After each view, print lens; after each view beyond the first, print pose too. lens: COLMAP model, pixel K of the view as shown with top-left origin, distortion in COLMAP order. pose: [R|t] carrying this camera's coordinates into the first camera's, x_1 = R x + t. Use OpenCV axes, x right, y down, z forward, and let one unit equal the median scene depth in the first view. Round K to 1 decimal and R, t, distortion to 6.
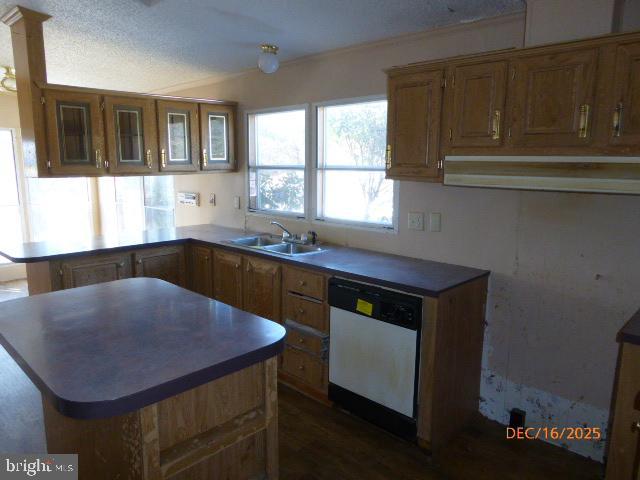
lens RADIAL K [[456.5, 0, 320.0], [0, 456.5, 240.0], [0, 0, 1]] dist [-0.000607, 0.001805]
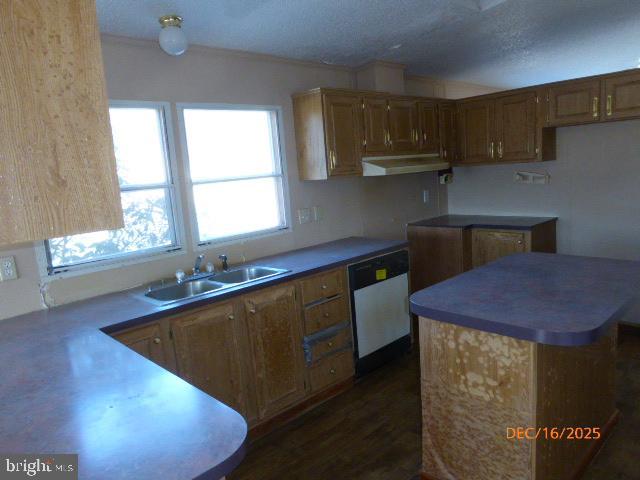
lens RADIAL K [[456.5, 0, 320.0], [0, 456.5, 240.0], [0, 0, 1]] dist [-0.000607, 0.001805]
pose [[0.048245, -0.172348, 0.983854, -0.947578], [0.240915, 0.957928, 0.155993, -0.153022], [-0.969346, 0.229499, 0.087737, 0.848084]]
